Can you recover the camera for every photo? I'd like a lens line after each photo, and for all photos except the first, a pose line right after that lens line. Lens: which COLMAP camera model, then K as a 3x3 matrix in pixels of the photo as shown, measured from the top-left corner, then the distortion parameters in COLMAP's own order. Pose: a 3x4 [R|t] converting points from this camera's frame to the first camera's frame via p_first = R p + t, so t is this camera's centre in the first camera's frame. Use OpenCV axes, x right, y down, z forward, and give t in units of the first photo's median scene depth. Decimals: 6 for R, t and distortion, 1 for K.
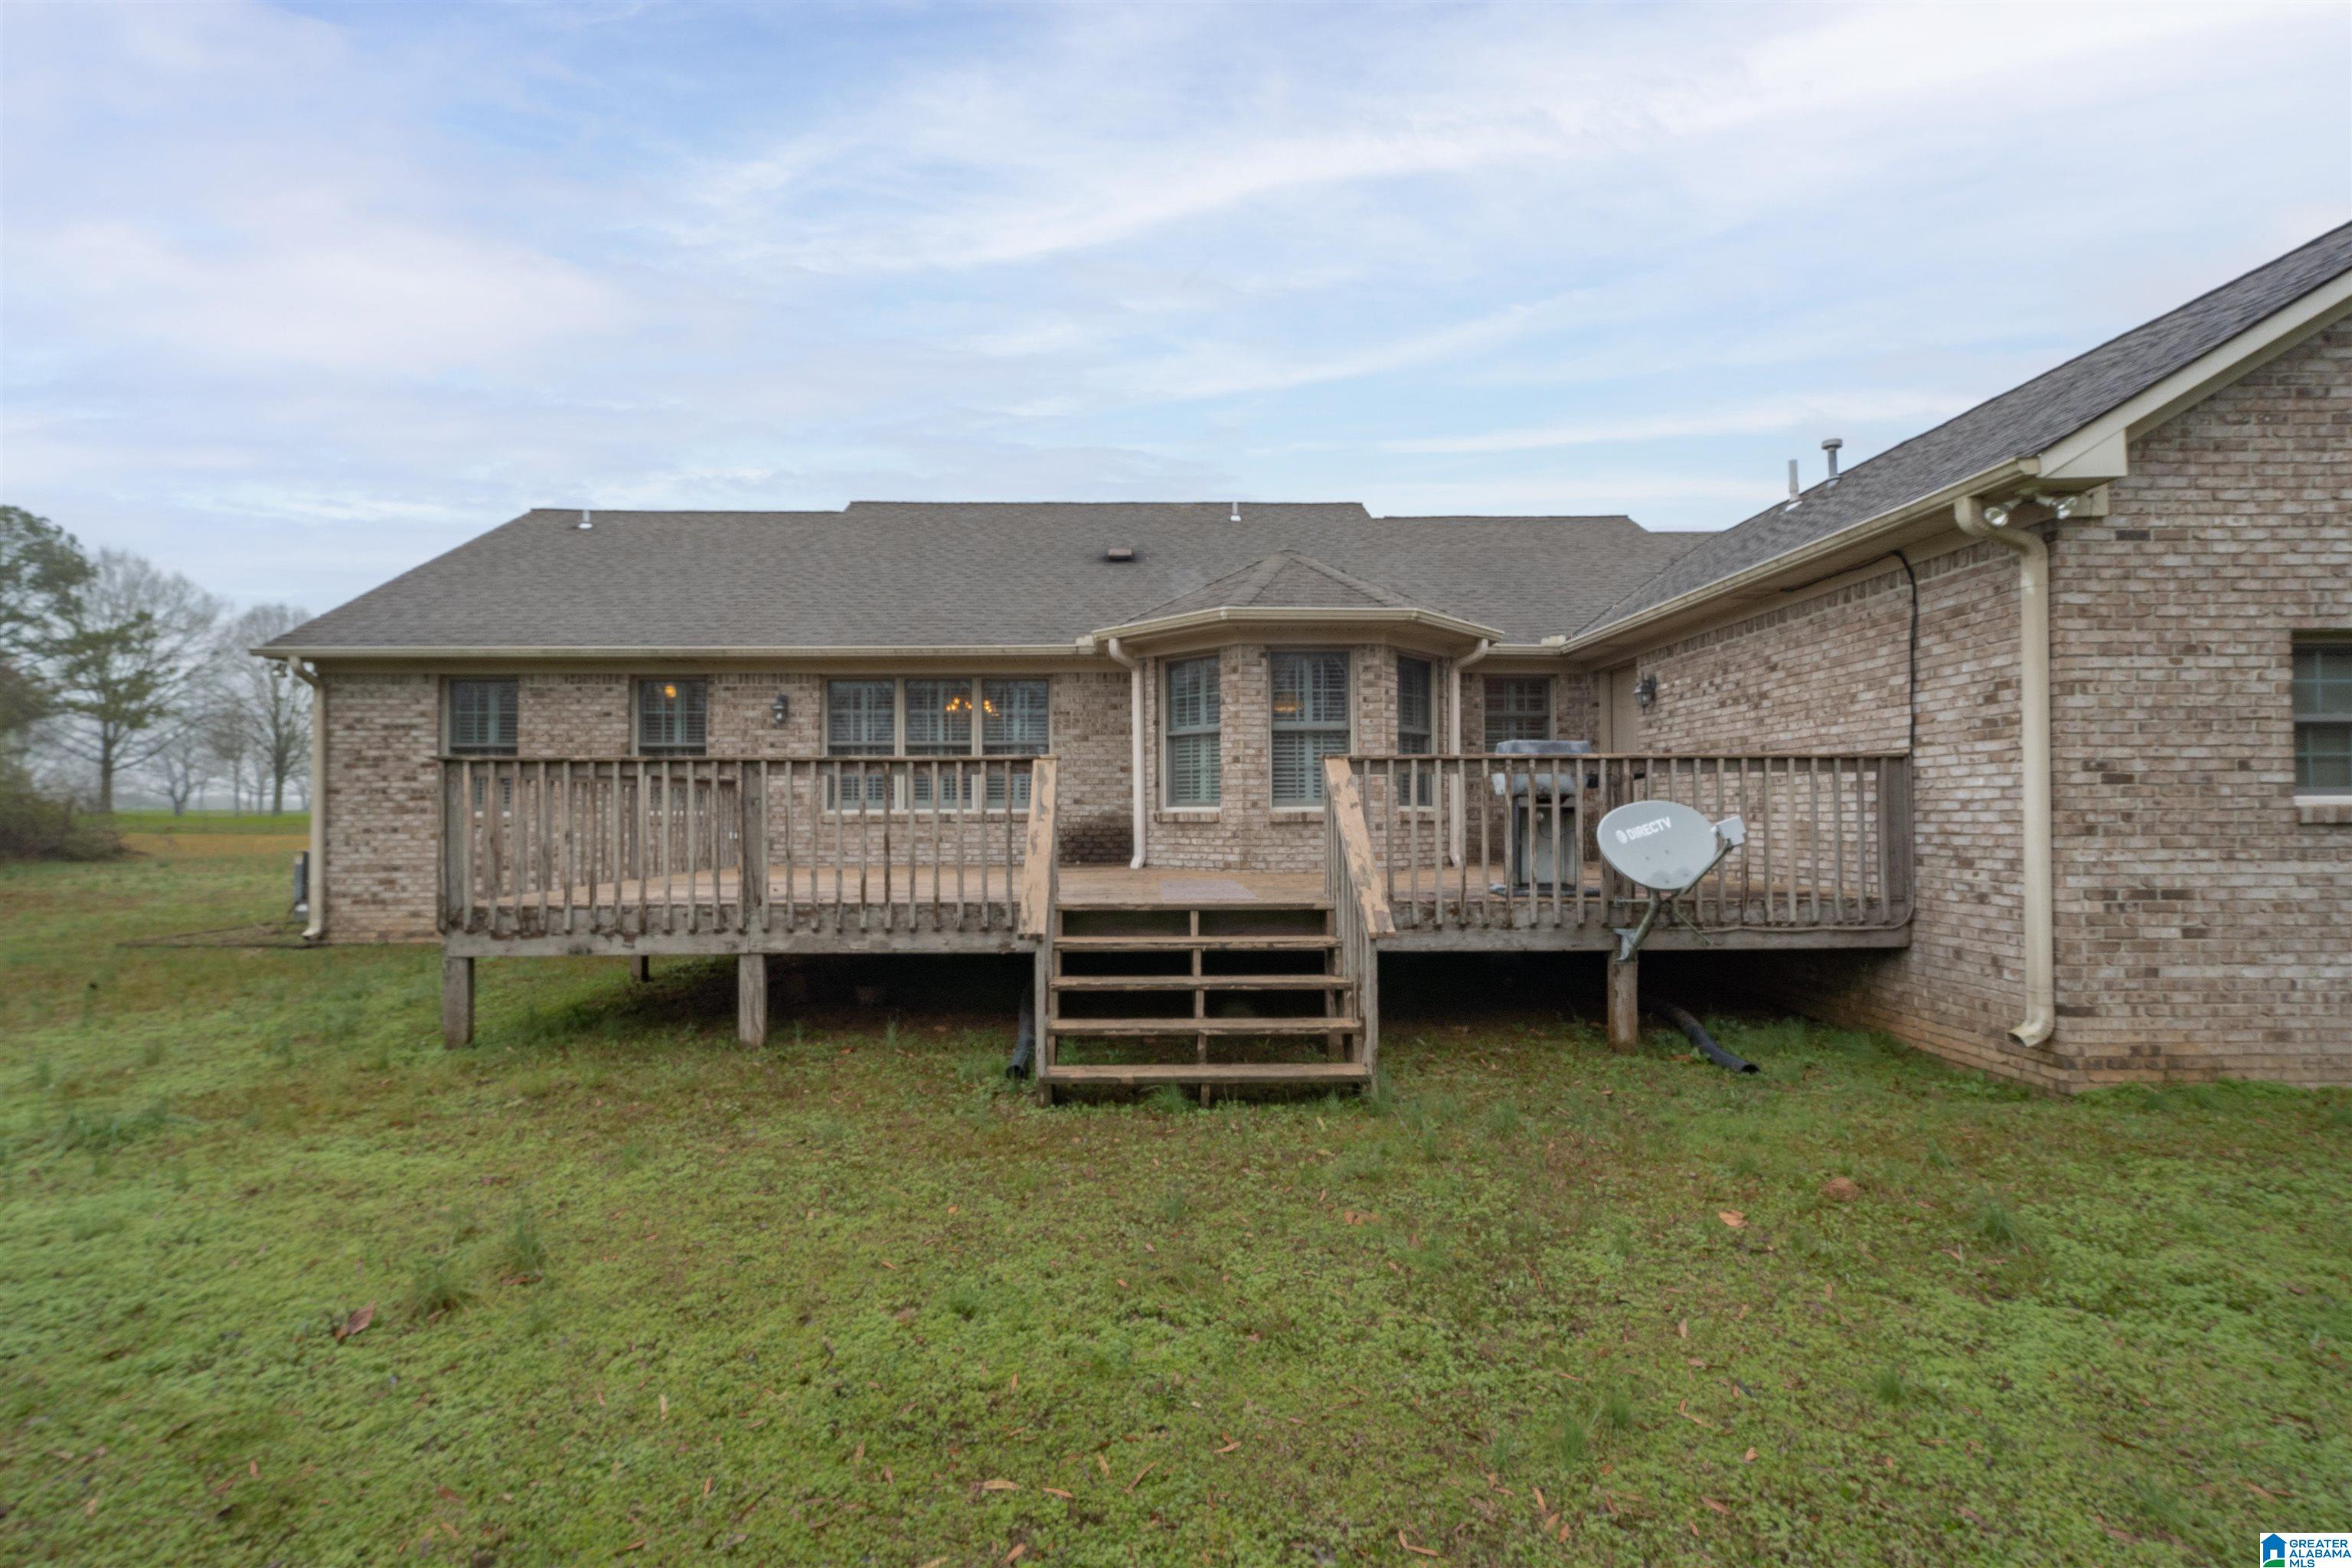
lens RADIAL K [[1007.2, 0, 1166.8], [0, 1007.2, 792.6], [0, 0, 1]] dist [0.004196, -0.000297]
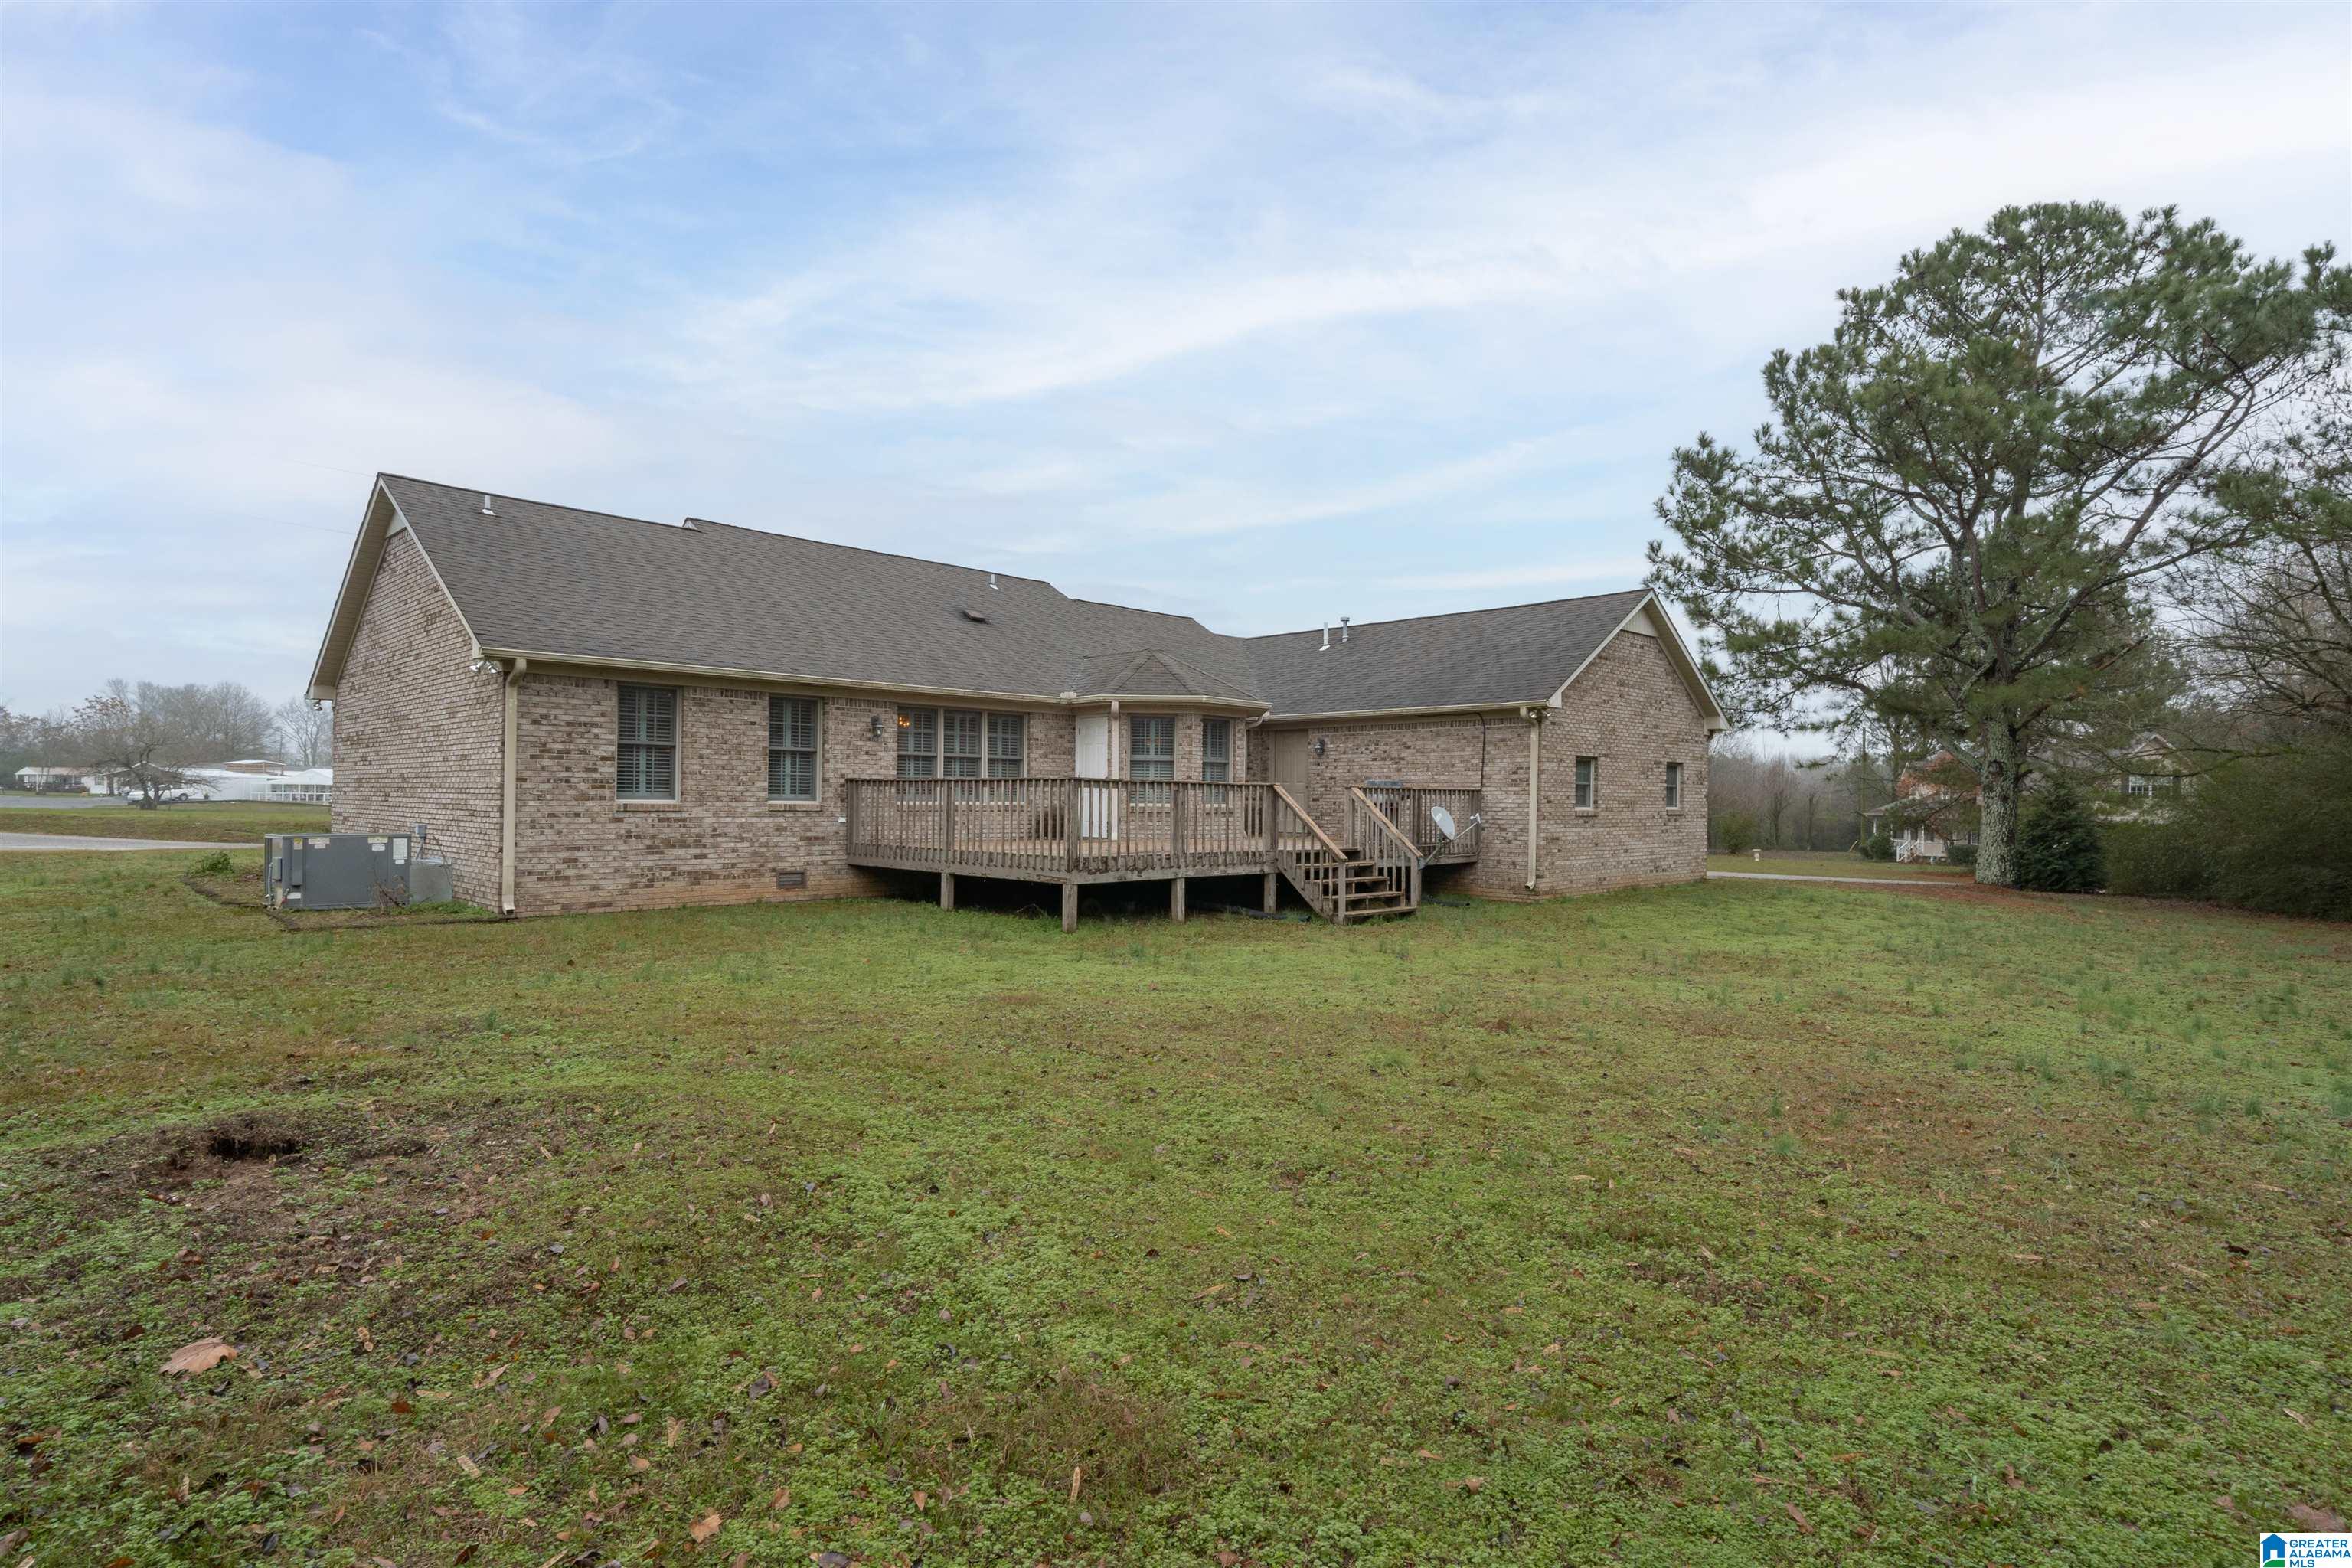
lens RADIAL K [[1117.0, 0, 1101.1], [0, 1117.0, 799.4], [0, 0, 1]] dist [0.001973, -0.000071]
pose [[0.757163, 0.012858, 0.653099, -1.142963], [-0.027617, 0.999542, 0.012338, -0.012244], [-0.652642, -0.027378, 0.757172, -0.342553]]
